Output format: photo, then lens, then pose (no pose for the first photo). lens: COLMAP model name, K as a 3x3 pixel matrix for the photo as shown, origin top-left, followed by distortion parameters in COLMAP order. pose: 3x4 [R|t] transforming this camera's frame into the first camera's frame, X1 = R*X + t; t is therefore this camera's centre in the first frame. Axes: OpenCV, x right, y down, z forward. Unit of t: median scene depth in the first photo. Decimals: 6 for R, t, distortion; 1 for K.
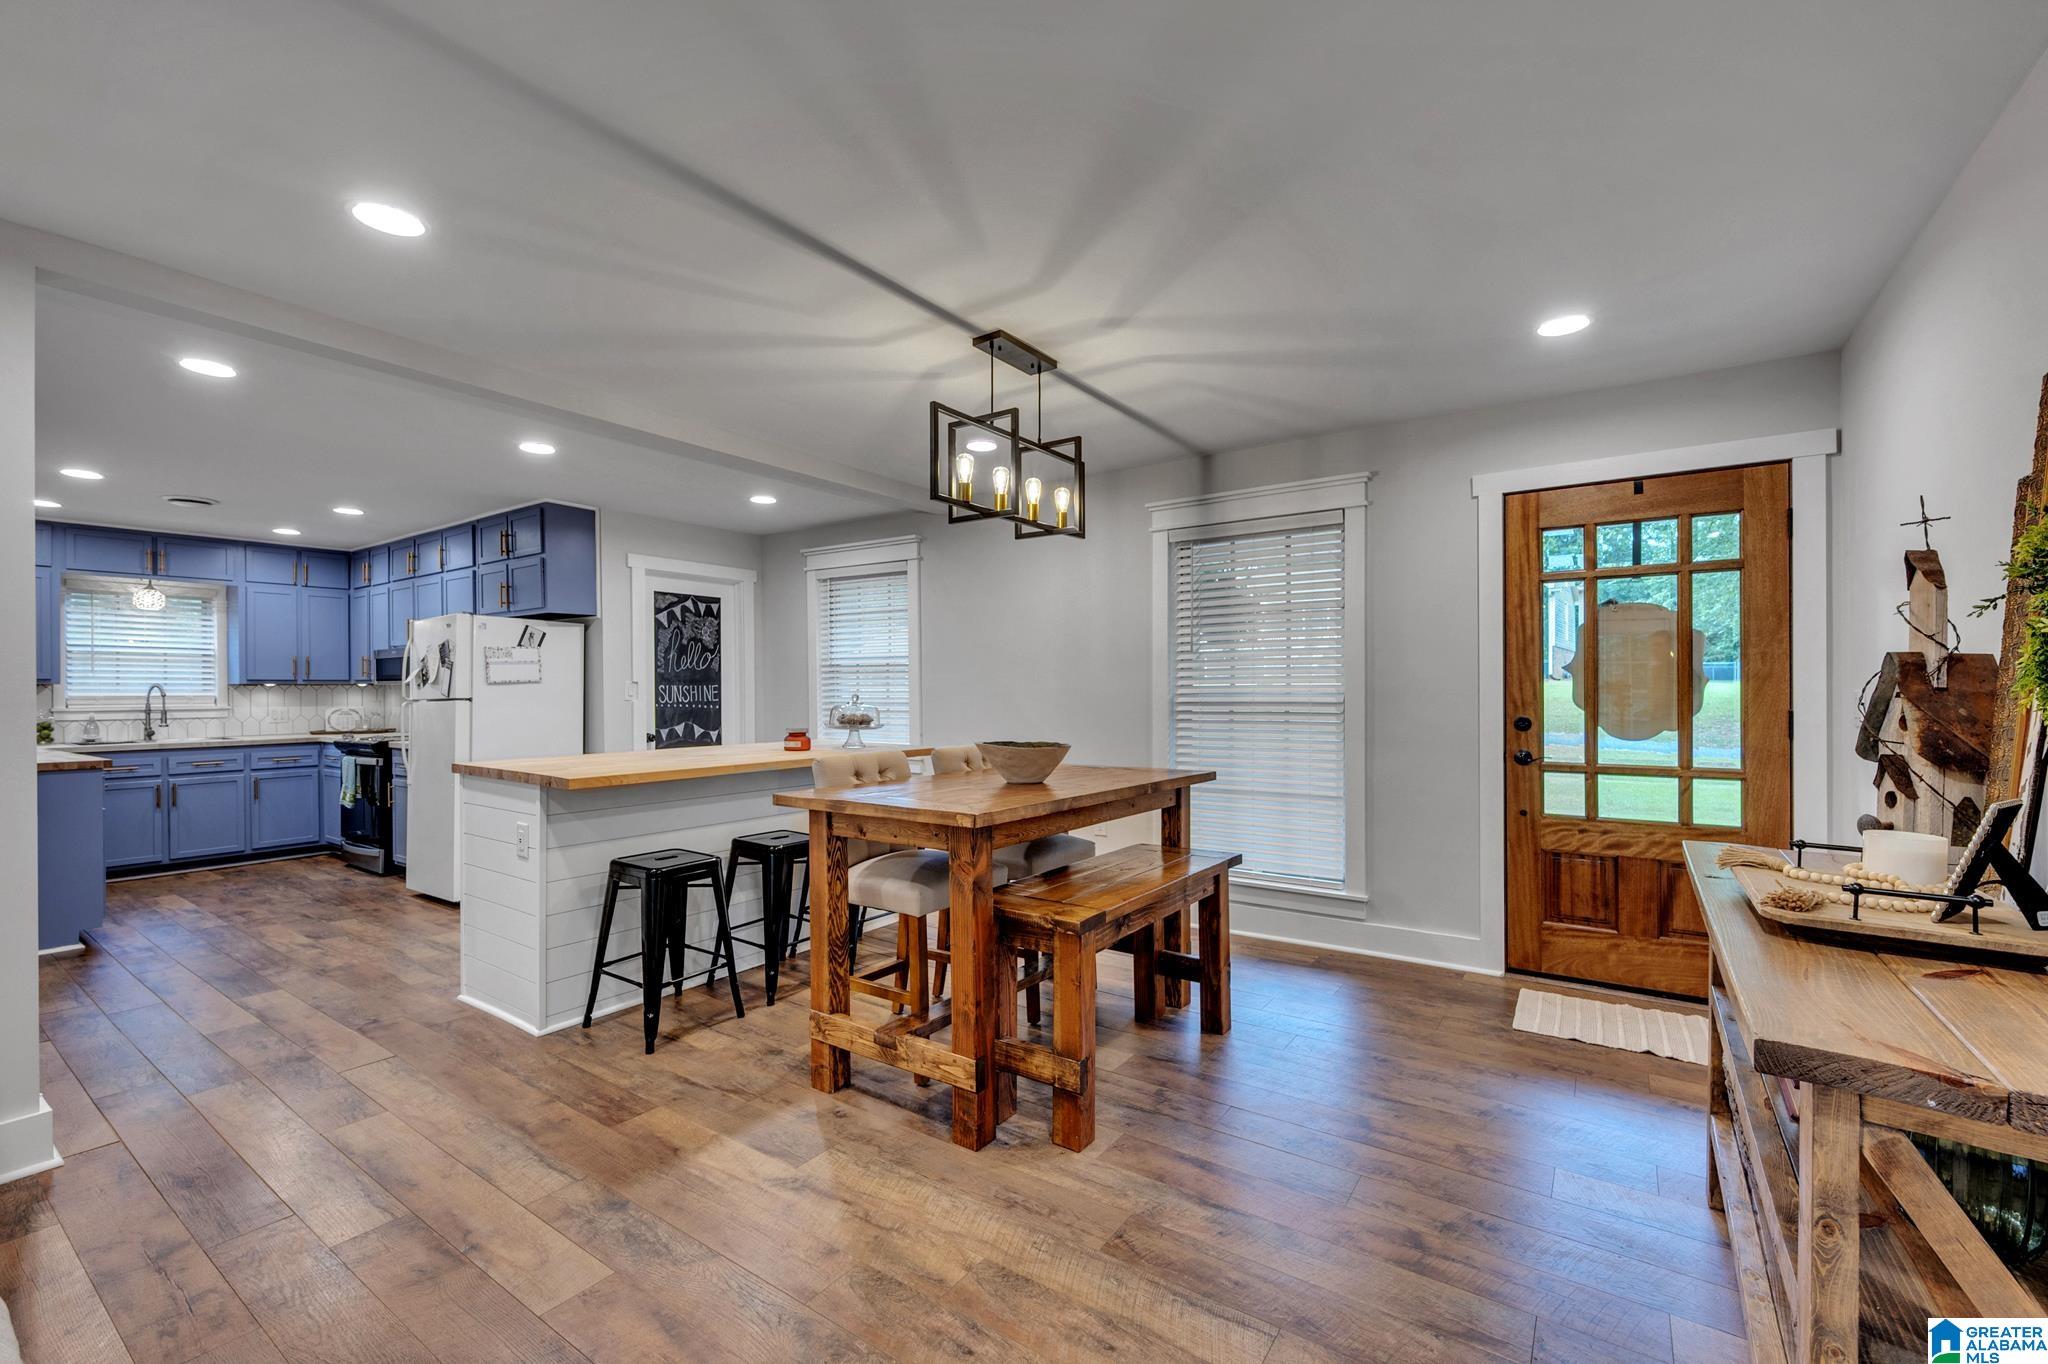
lens RADIAL K [[837.3, 0, 1024.9], [0, 837.3, 691.5], [0, 0, 1]] dist [-0.000269, -0.002960]
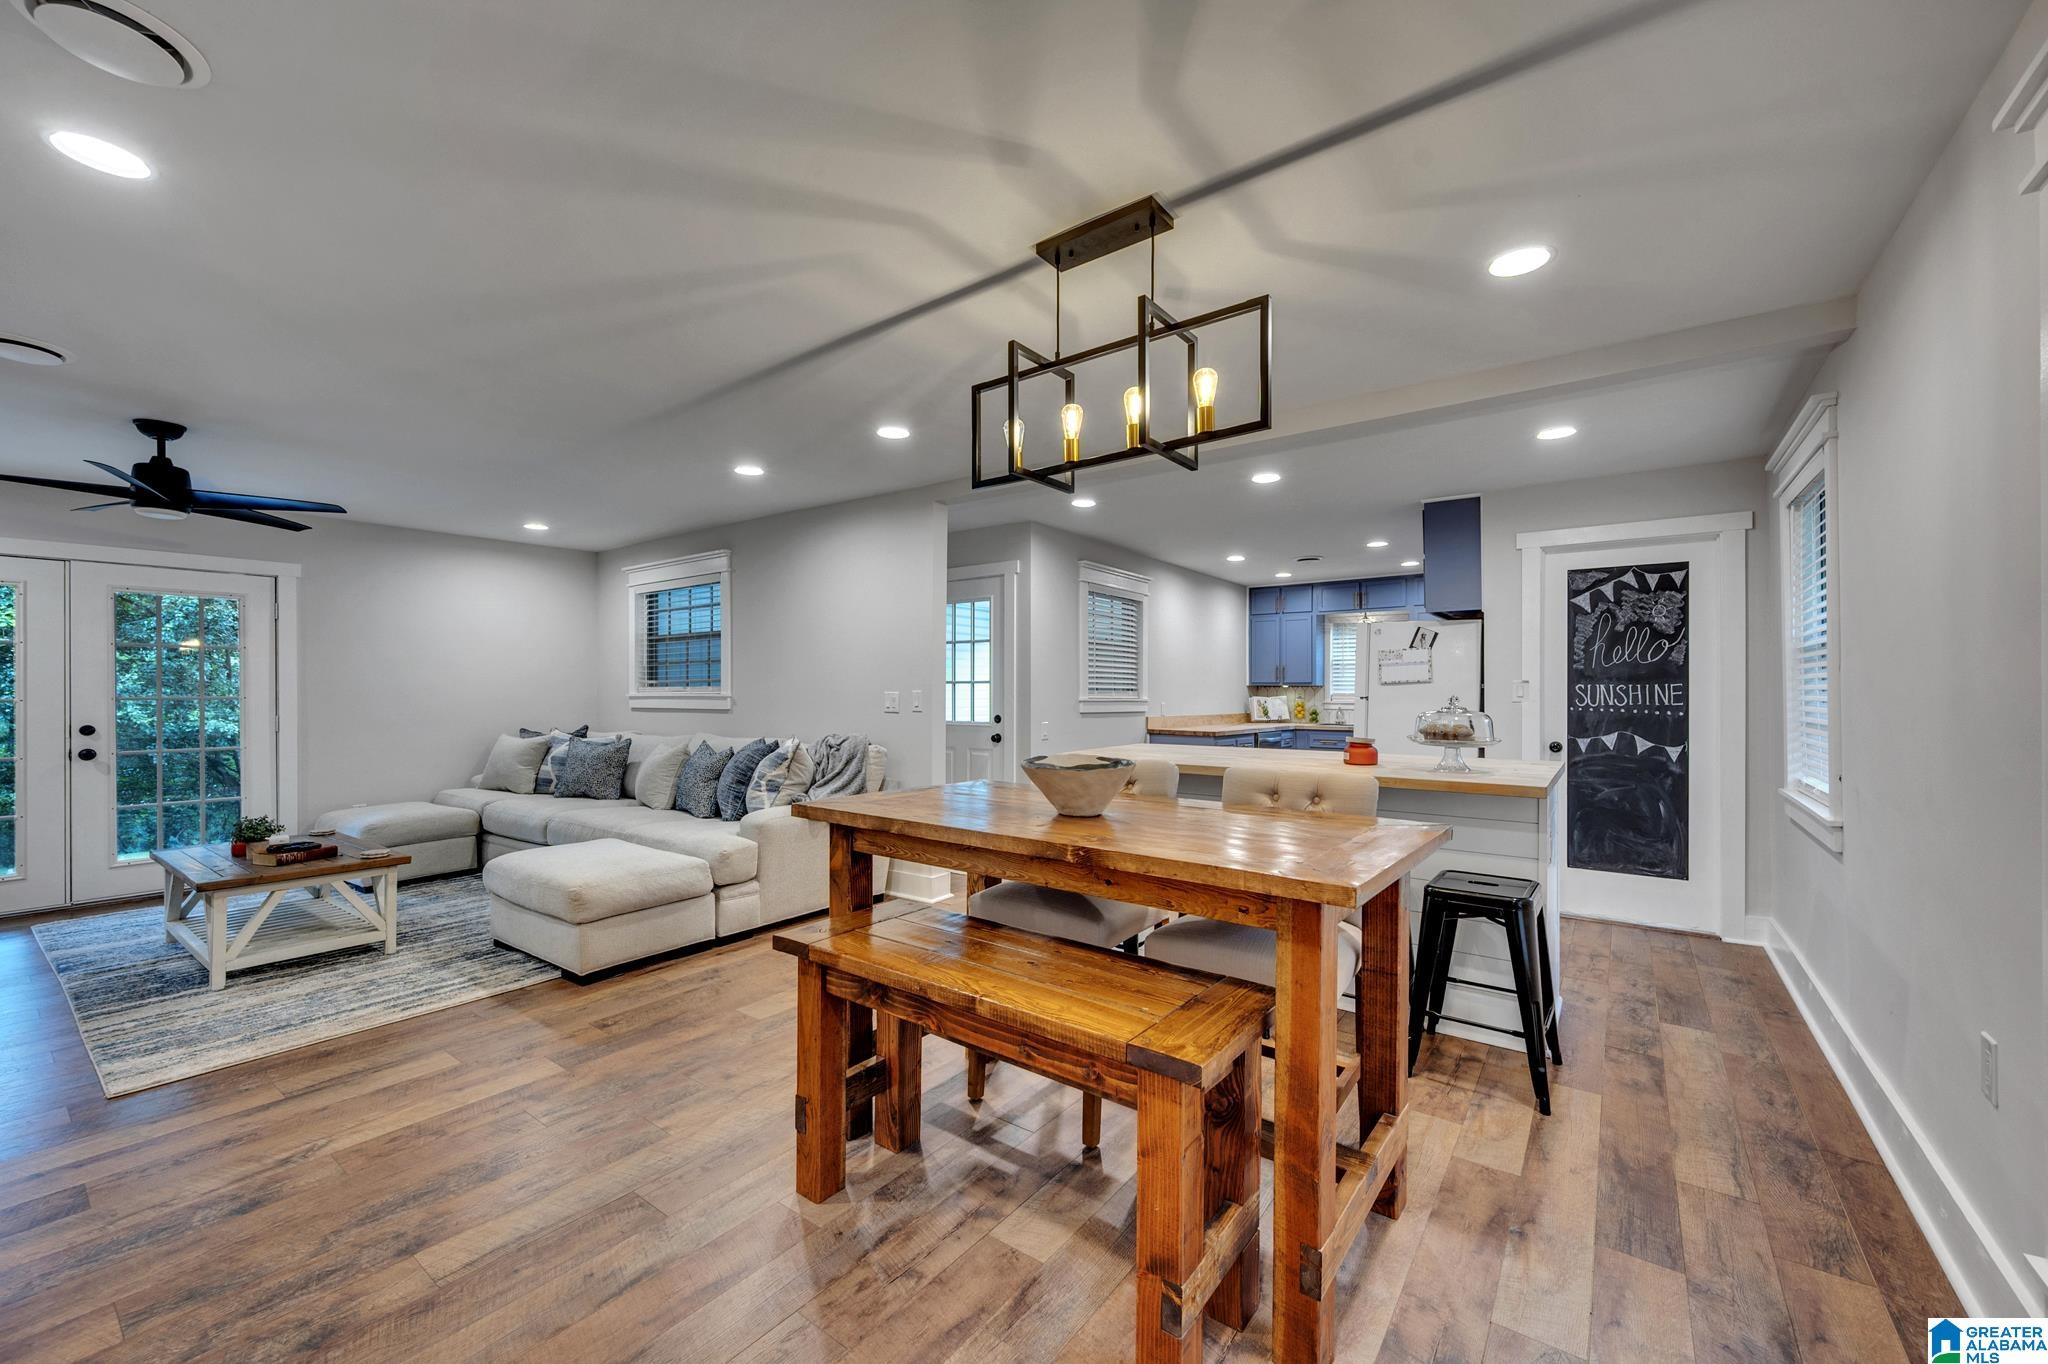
lens RADIAL K [[804.0, 0, 1032.0], [0, 804.0, 692.2], [0, 0, 1]] dist [-0.003753, 0.001120]
pose [[-0.034355, 0.004717, -0.999399, 0.408264], [-0.003246, 0.999983, 0.004831, -0.002165], [0.999404, 0.003410, -0.034339, 0.559961]]
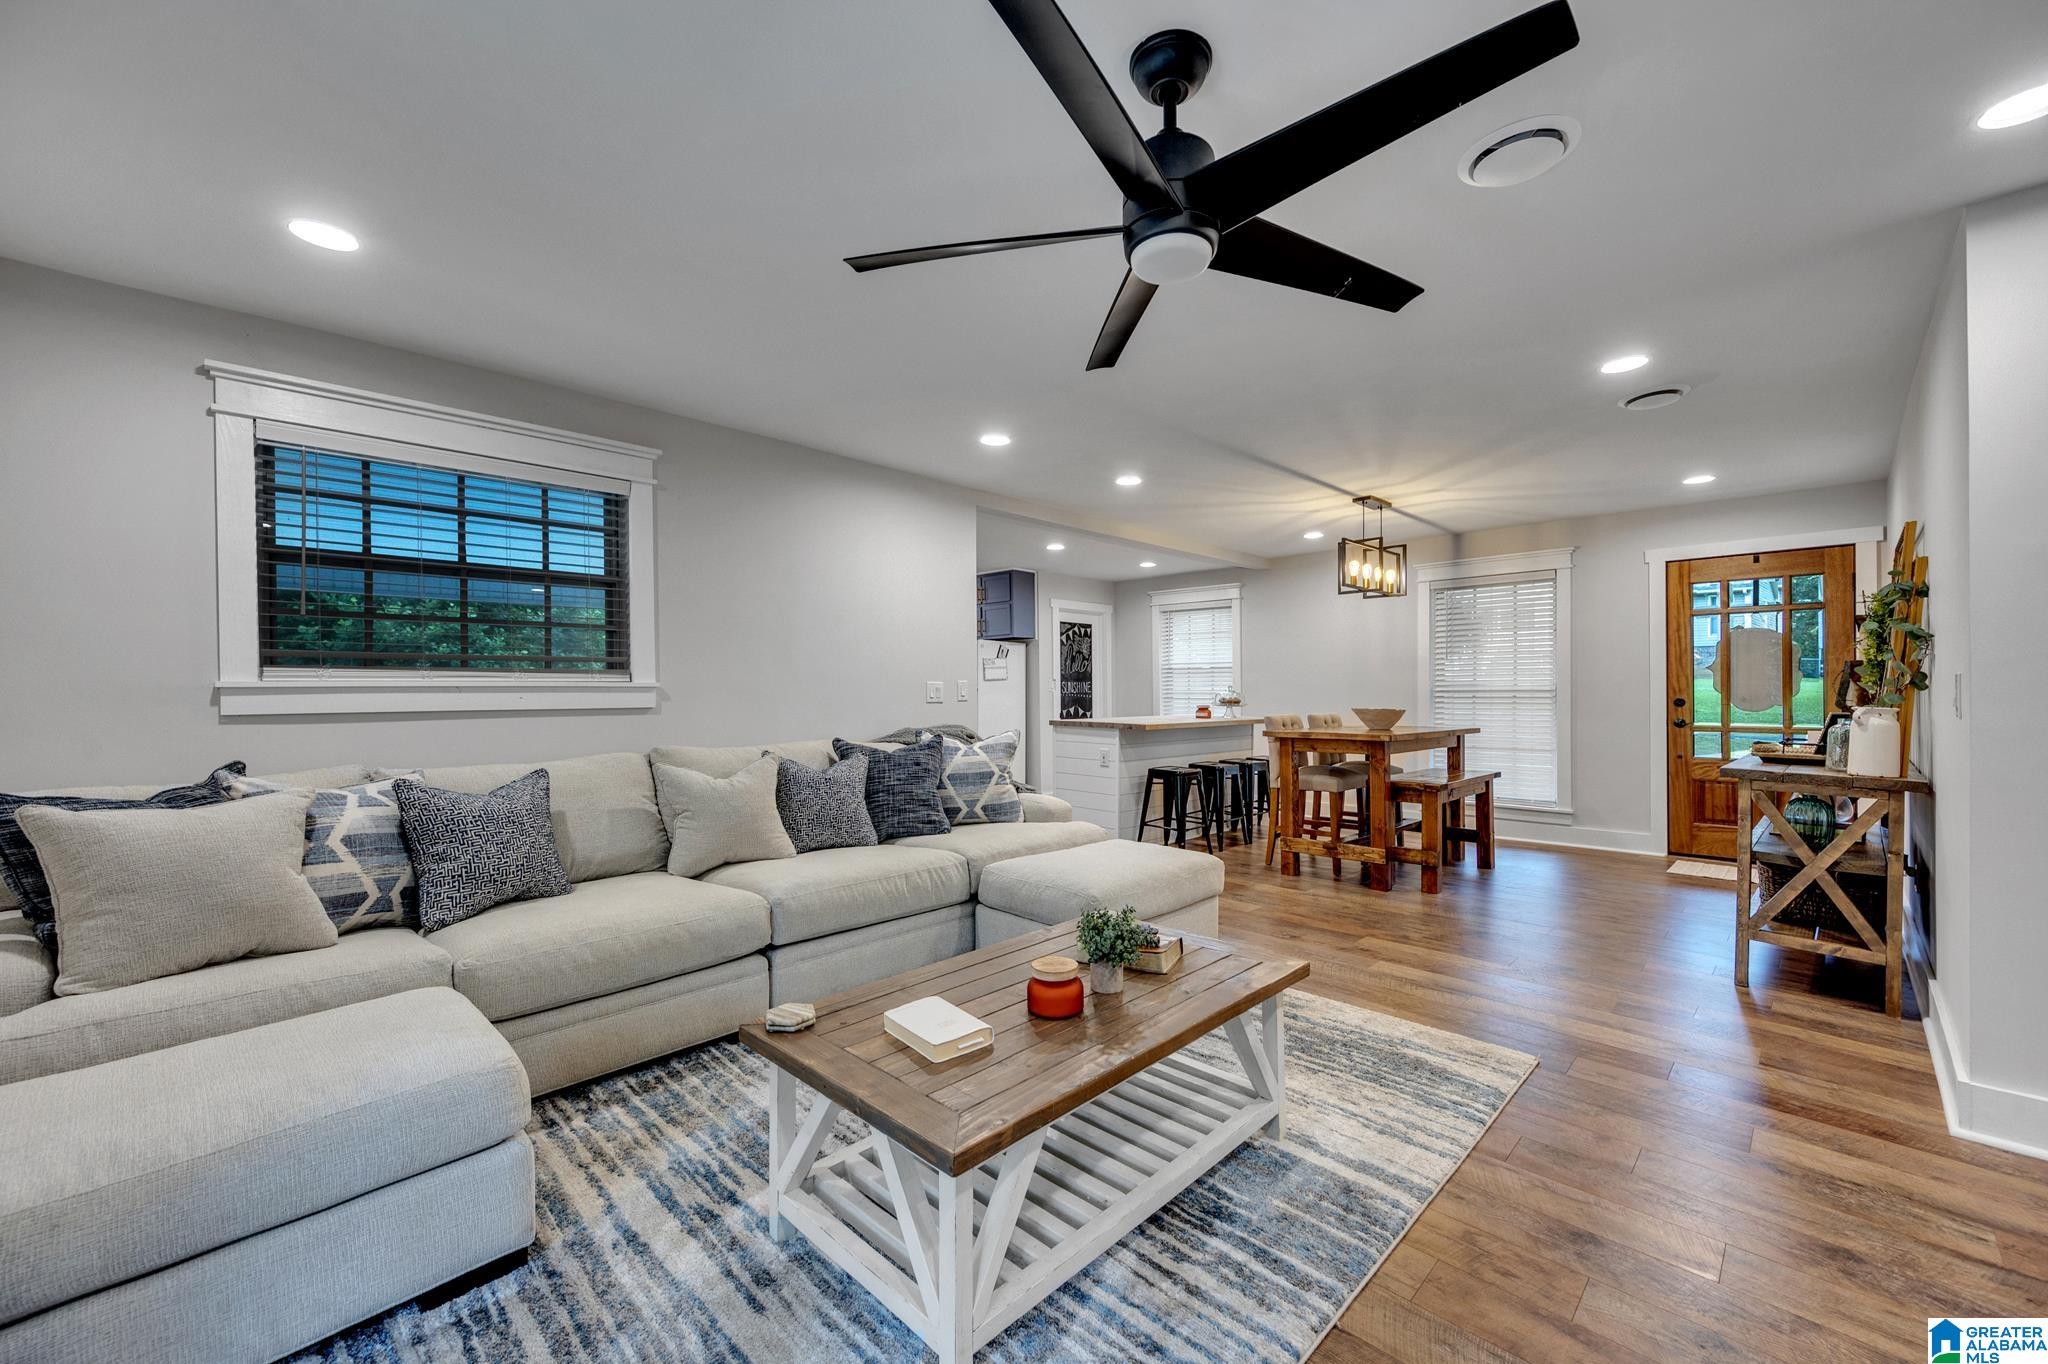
lens RADIAL K [[804.0, 0, 1027.9], [0, 804.0, 687.8], [0, 0, 1]] dist [-0.003753, 0.001120]
pose [[0.983171, 0.000237, -0.182687, -0.255787], [-0.001555, 0.999974, -0.007071, 0.015955], [0.182680, 0.007236, 0.983146, -0.534506]]
